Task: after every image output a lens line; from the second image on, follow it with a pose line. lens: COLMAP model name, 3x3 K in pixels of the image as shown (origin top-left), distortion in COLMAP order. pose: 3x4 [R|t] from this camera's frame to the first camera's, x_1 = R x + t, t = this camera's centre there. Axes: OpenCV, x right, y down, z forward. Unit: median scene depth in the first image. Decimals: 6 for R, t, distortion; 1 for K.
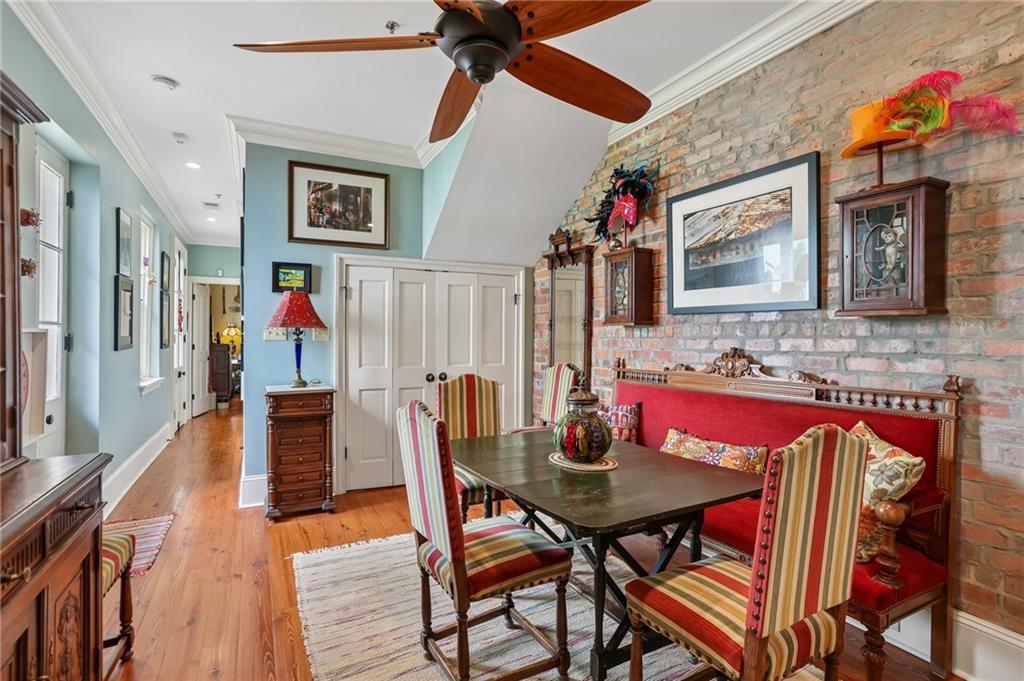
lens RADIAL K [[501.7, 0, 515.5], [0, 501.7, 341.6], [0, 0, 1]] dist [-0.031268, 0.011794]
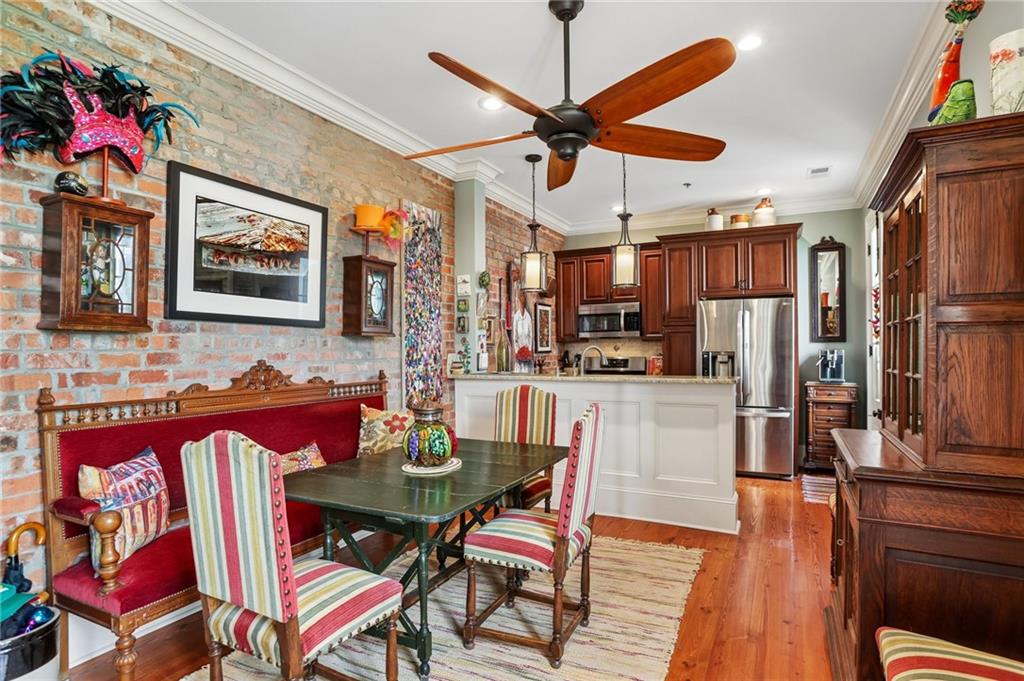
lens RADIAL K [[541.2, 0, 510.2], [0, 541.2, 345.2], [0, 0, 1]] dist [-0.010797, 0.000085]
pose [[-0.577375, -0.001435, 0.816478, -0.897124], [0.002394, 0.999991, 0.003451, -0.025723], [-0.816476, 0.003947, -0.577366, 1.516309]]
